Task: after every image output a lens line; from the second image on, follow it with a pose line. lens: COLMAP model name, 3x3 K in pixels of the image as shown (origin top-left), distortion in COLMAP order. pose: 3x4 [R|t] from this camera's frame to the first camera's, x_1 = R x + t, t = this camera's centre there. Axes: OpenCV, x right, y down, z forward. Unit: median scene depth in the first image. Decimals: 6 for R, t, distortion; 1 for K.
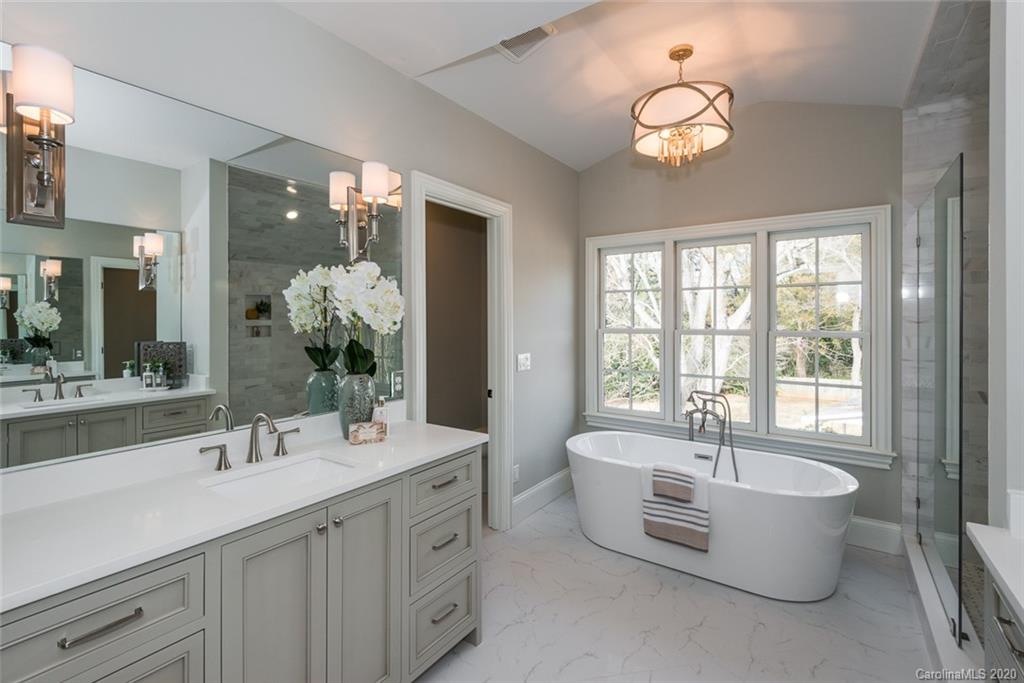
lens RADIAL K [[469.5, 0, 507.1], [0, 469.5, 319.7], [0, 0, 1]] dist [0.035881, -0.023346]
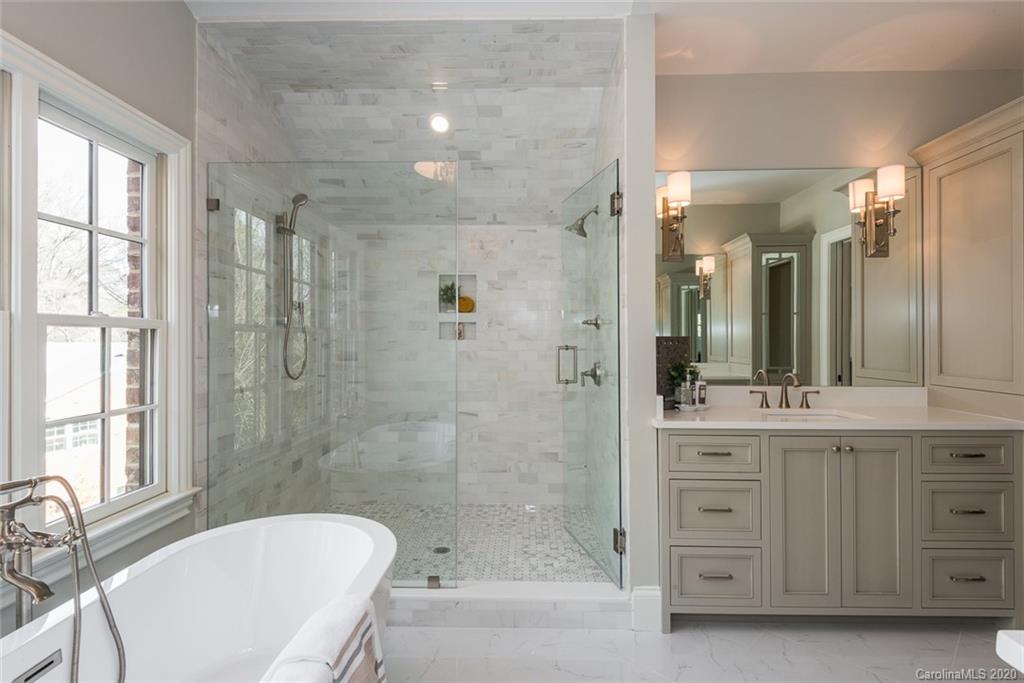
lens RADIAL K [[504.6, 0, 514.3], [0, 504.6, 335.2], [0, 0, 1]] dist [0.039321, -0.026356]
pose [[0.559858, -0.007329, -0.828556, 0.168572], [0.005965, 0.999971, -0.004815, 0.053733], [0.828567, -0.002247, 0.559885, -0.318978]]
